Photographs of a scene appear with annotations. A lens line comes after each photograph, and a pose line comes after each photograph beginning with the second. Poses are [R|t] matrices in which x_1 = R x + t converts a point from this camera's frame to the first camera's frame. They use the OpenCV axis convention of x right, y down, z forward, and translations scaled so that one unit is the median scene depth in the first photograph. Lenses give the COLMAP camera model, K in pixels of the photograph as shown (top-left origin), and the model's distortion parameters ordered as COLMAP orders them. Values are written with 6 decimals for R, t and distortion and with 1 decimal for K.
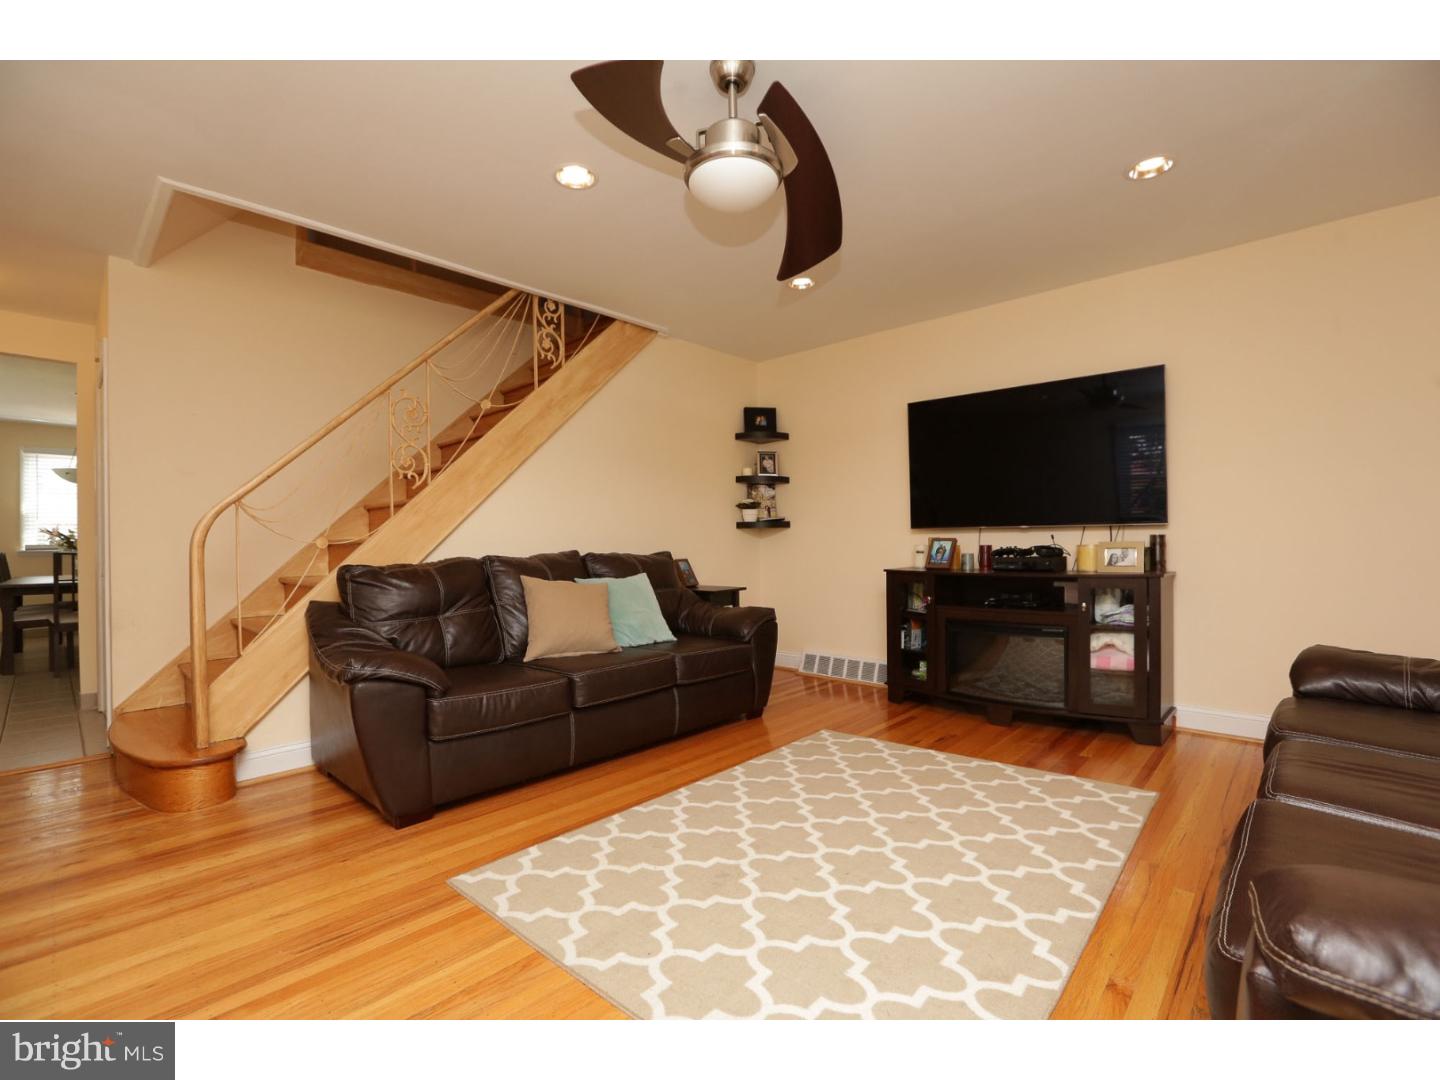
lens RADIAL K [[651.4, 0, 718.7], [0, 651.4, 544.7], [0, 0, 1]] dist [-0.042146, 0.009345]
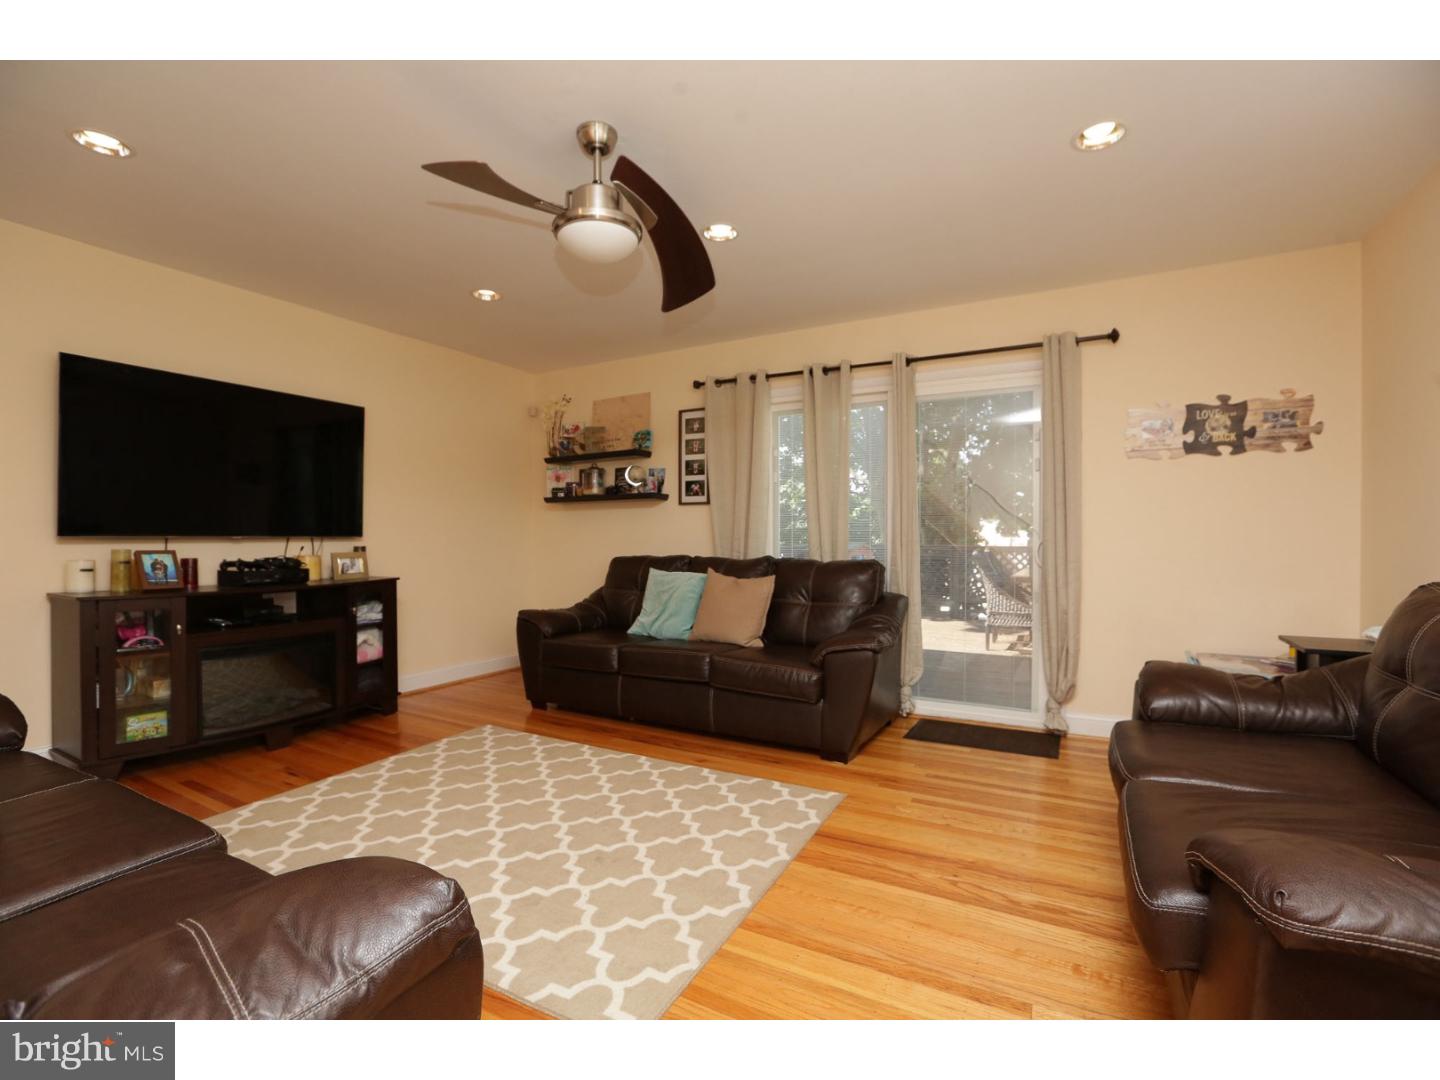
lens RADIAL K [[651.4, 0, 718.5], [0, 651.4, 541.8], [0, 0, 1]] dist [-0.042146, 0.009345]
pose [[-0.228751, 0.001749, 0.973484, -0.651279], [0.006204, 0.999981, -0.000339, -0.019143], [-0.973465, 0.005962, -0.228757, 0.610391]]
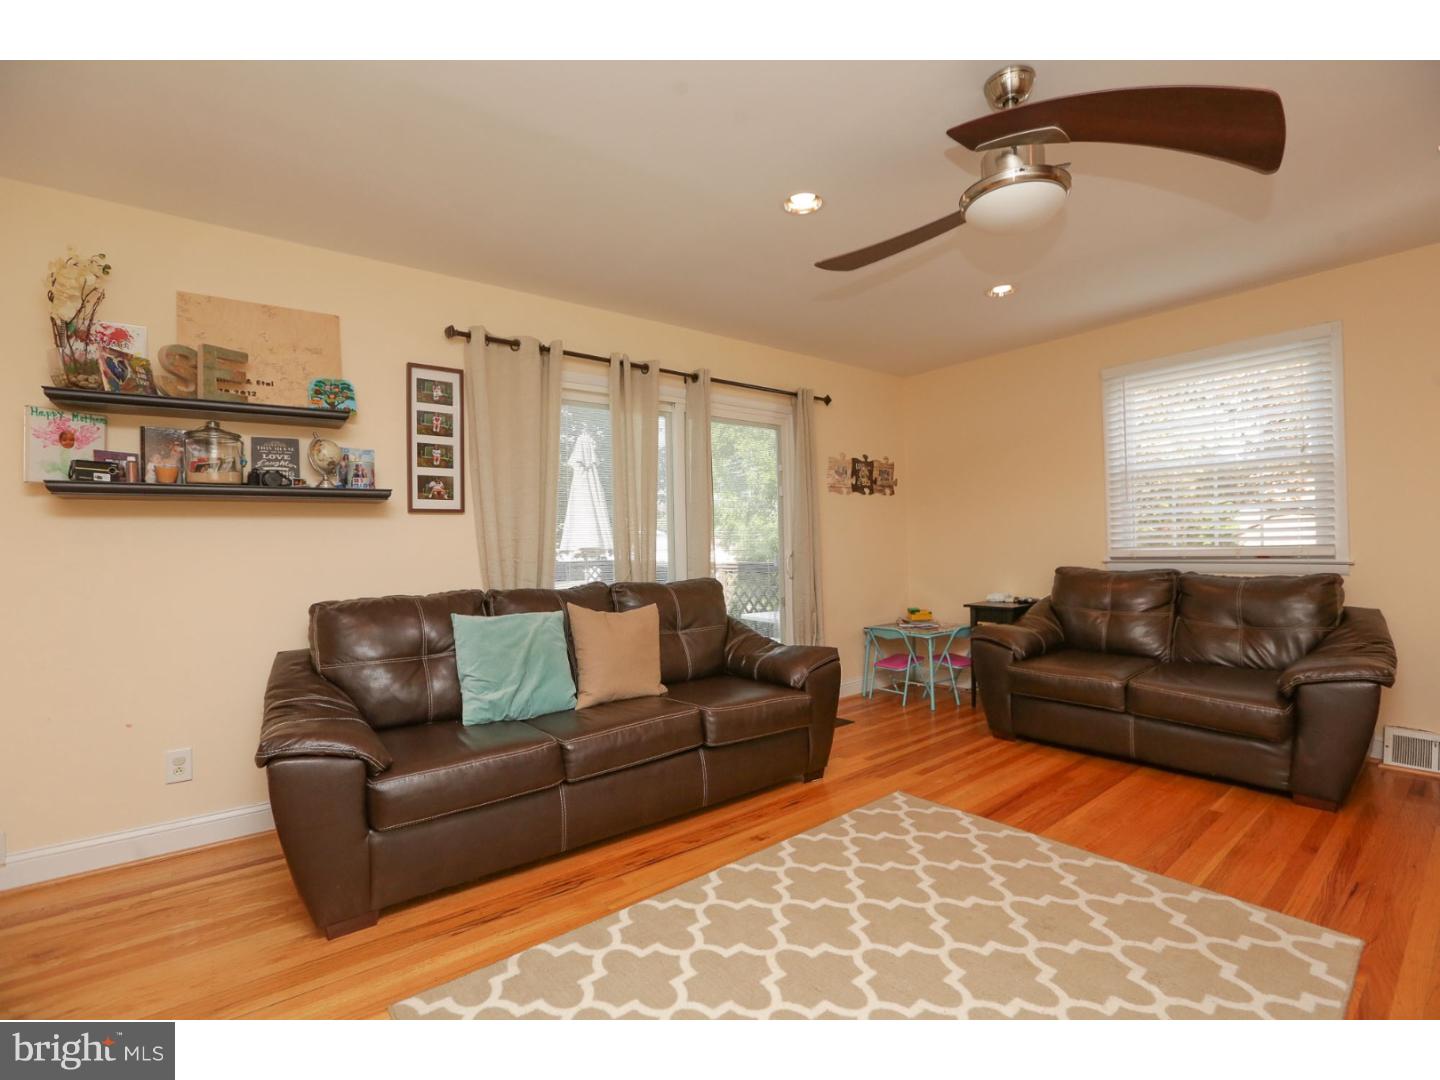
lens RADIAL K [[651.4, 0, 725.6], [0, 651.4, 539.2], [0, 0, 1]] dist [-0.042146, 0.009345]
pose [[-0.987017, 0.033260, 0.157137, 0.182072], [0.032825, 0.999447, -0.005361, -0.044500], [-0.157228, -0.000133, -0.987562, 1.169386]]
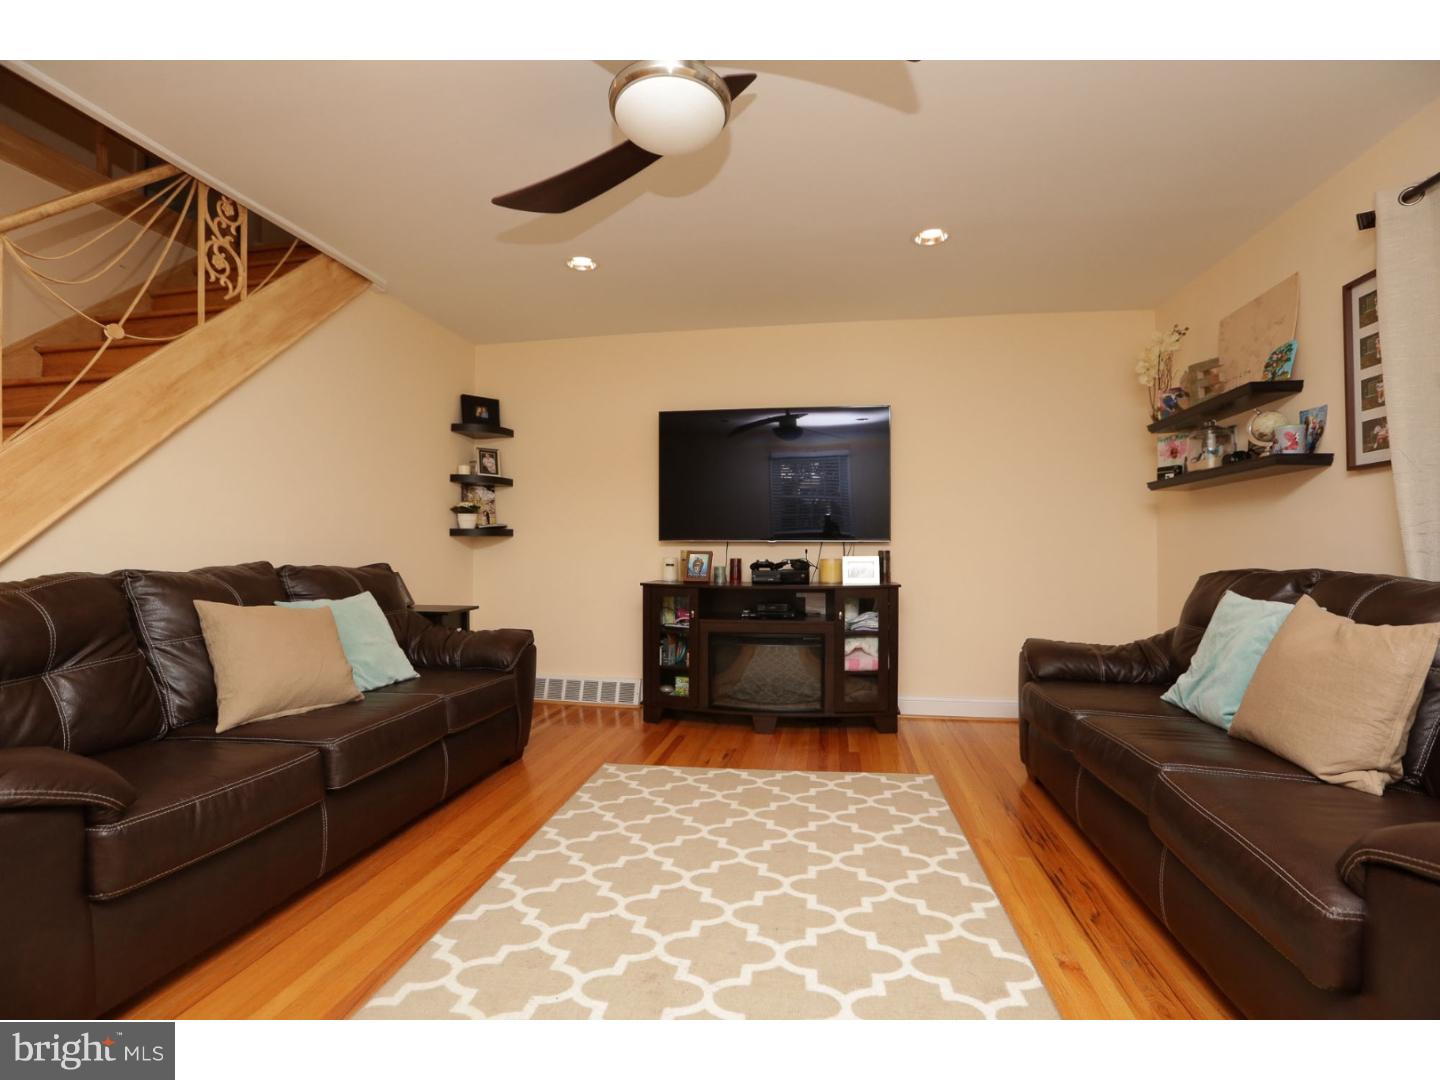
lens RADIAL K [[651.4, 0, 718.8], [0, 651.4, 542.6], [0, 0, 1]] dist [-0.042146, 0.009345]
pose [[0.837290, 0.019782, 0.546400, -0.209152], [-0.008419, 0.999693, -0.023291, -0.000191], [-0.546694, 0.014901, 0.837200, 0.170231]]
